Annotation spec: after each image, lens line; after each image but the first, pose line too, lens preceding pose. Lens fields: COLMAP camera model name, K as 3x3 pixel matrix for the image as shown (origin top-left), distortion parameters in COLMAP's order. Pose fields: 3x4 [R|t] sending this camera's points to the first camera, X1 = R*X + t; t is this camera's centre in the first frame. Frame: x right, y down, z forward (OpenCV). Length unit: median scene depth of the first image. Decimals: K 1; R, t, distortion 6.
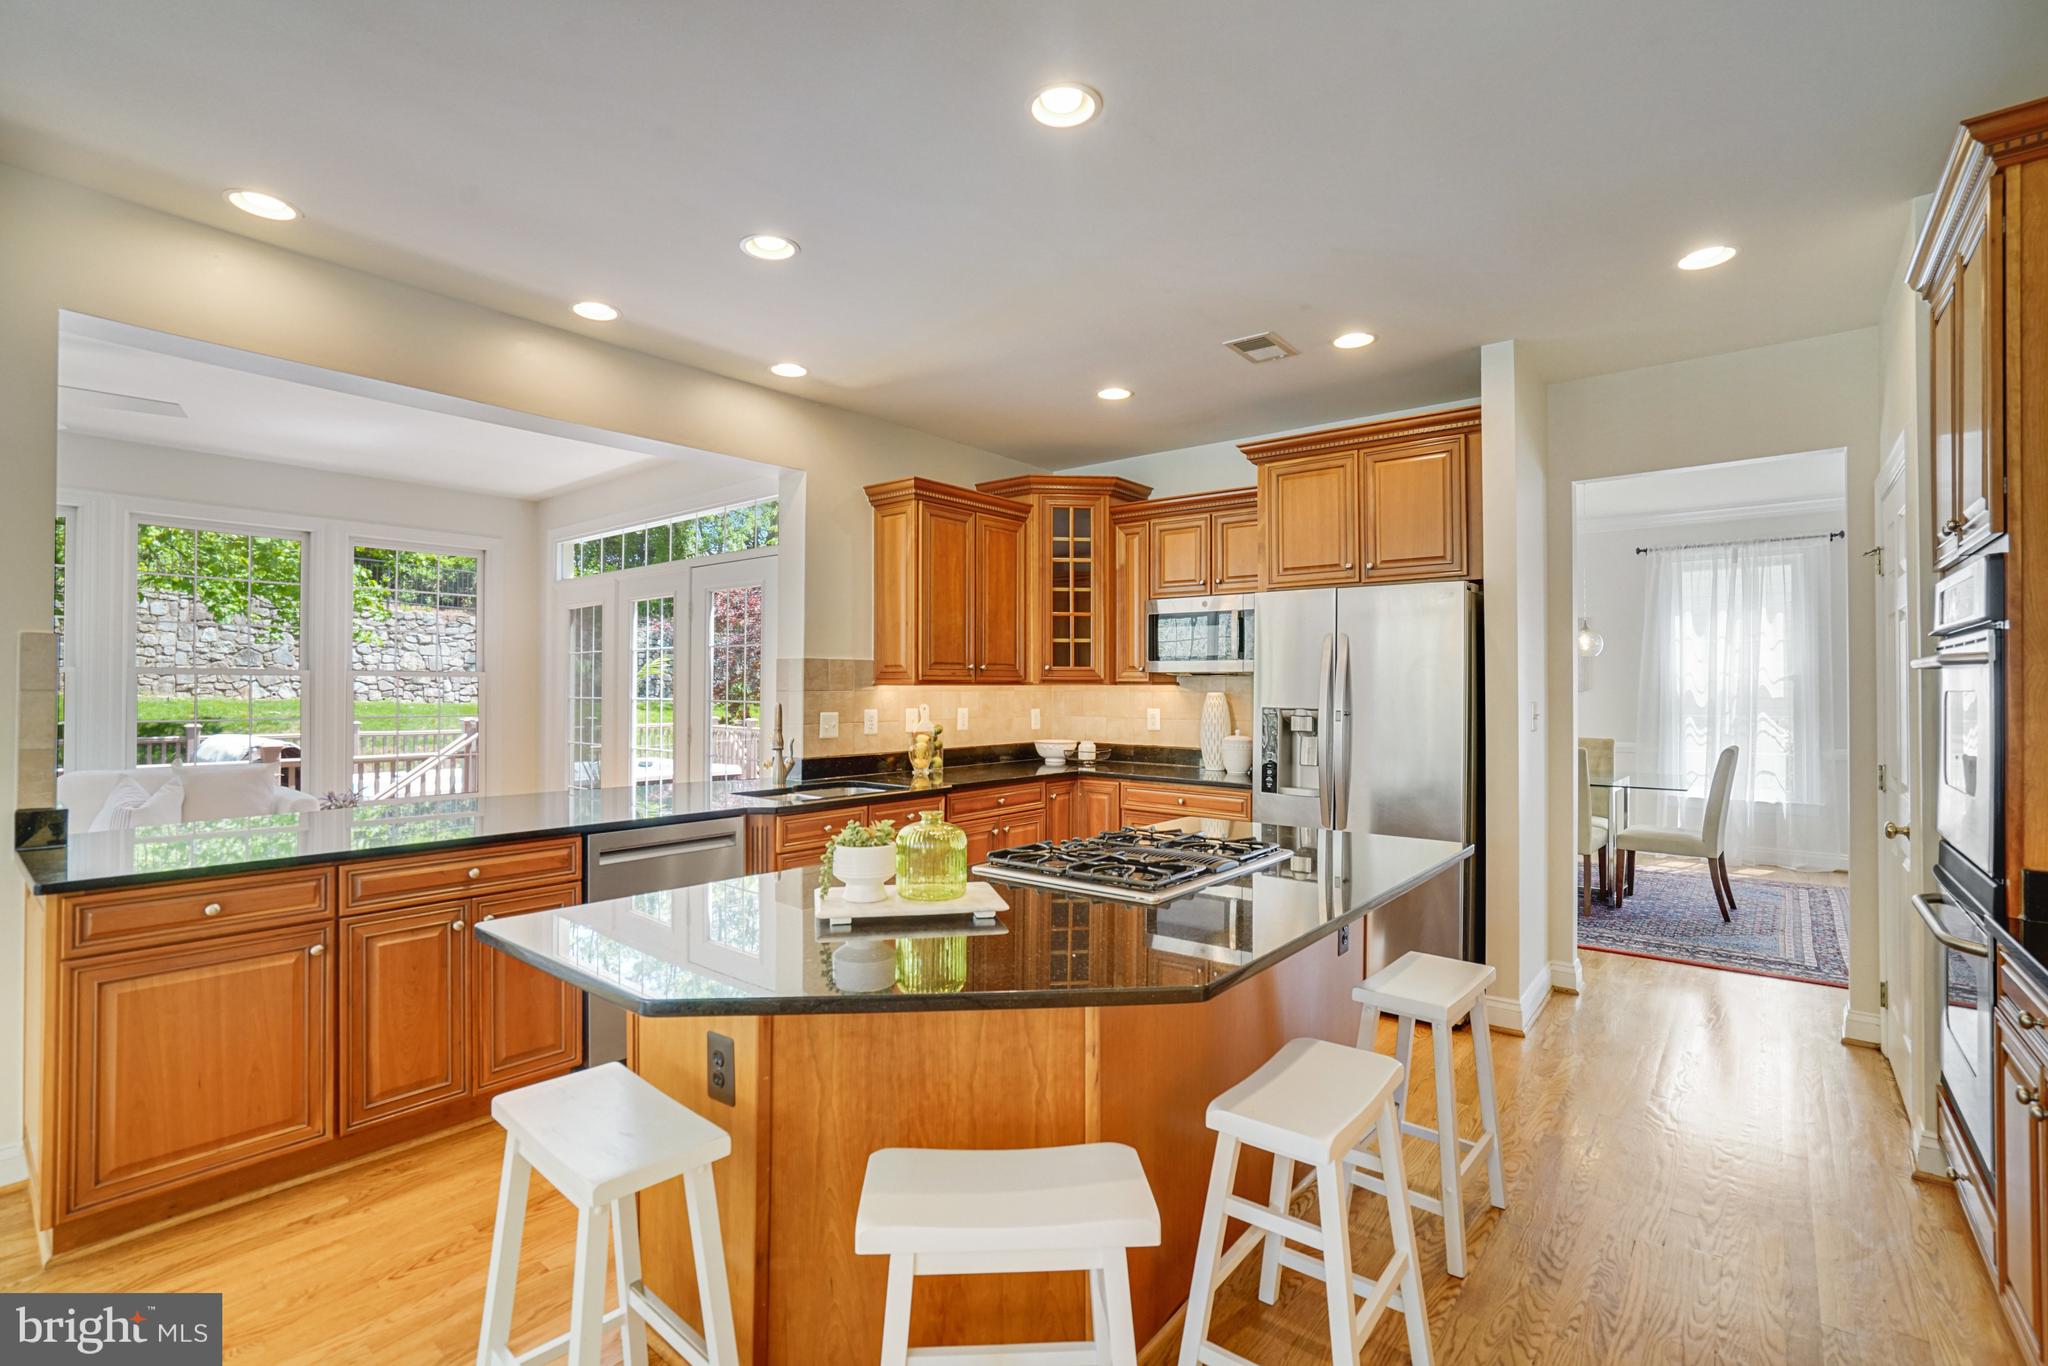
lens RADIAL K [[938.8, 0, 1036.1], [0, 938.8, 662.5], [0, 0, 1]] dist [-0.027630, 0.000164]
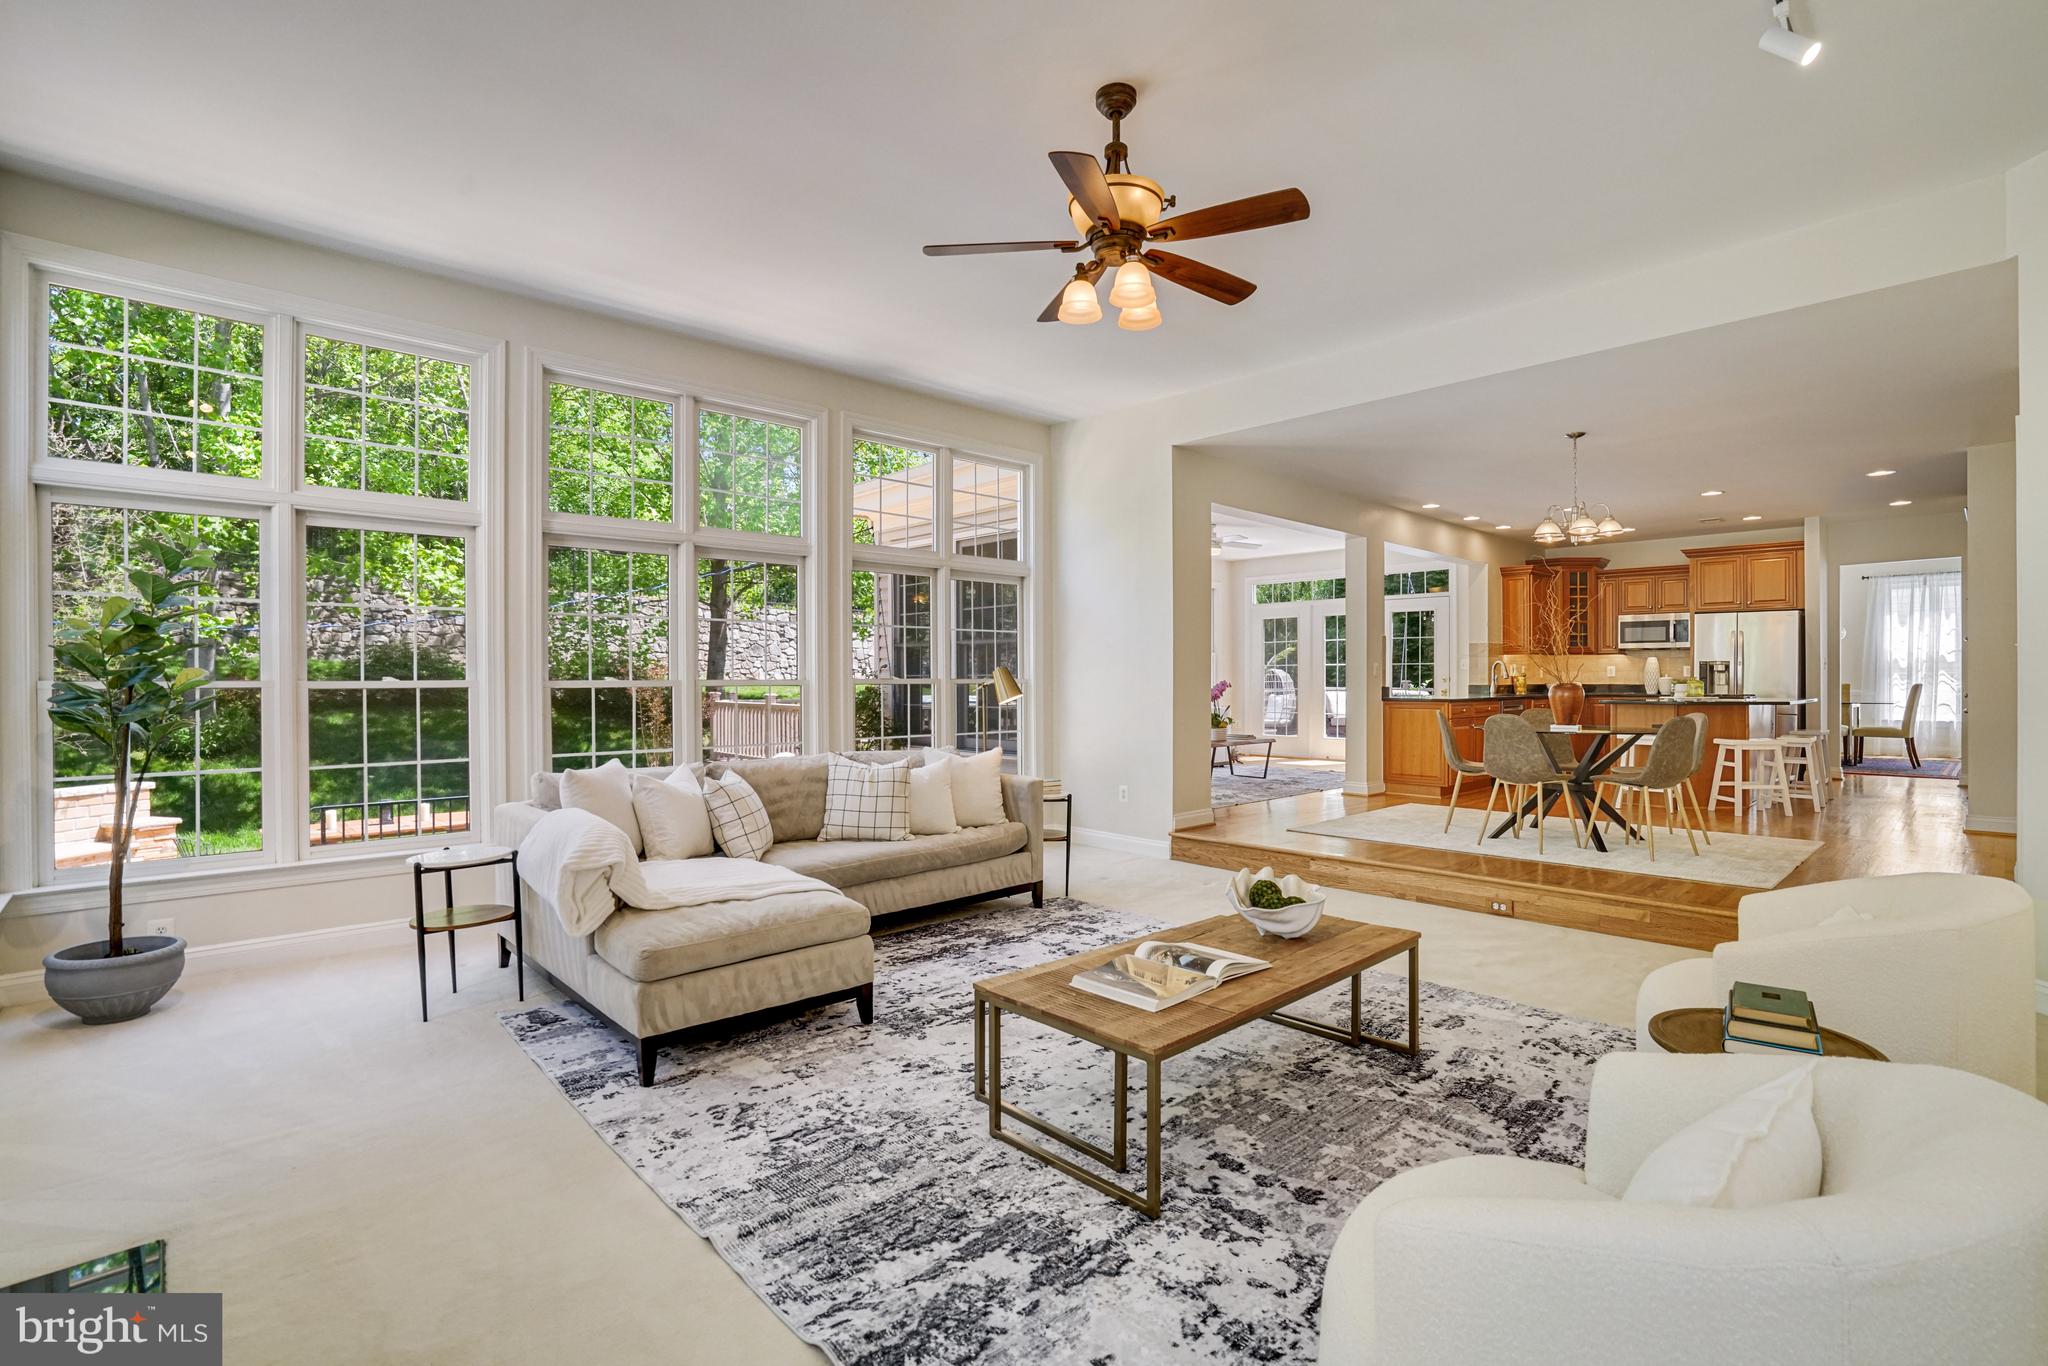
lens RADIAL K [[938.8, 0, 1036.1], [0, 938.8, 662.5], [0, 0, 1]] dist [-0.027630, 0.000164]
pose [[0.989825, -0.005635, -0.142181, -0.874159], [0.007985, 0.999841, 0.015962, -0.002537], [0.142069, -0.016934, 0.989712, -1.257911]]
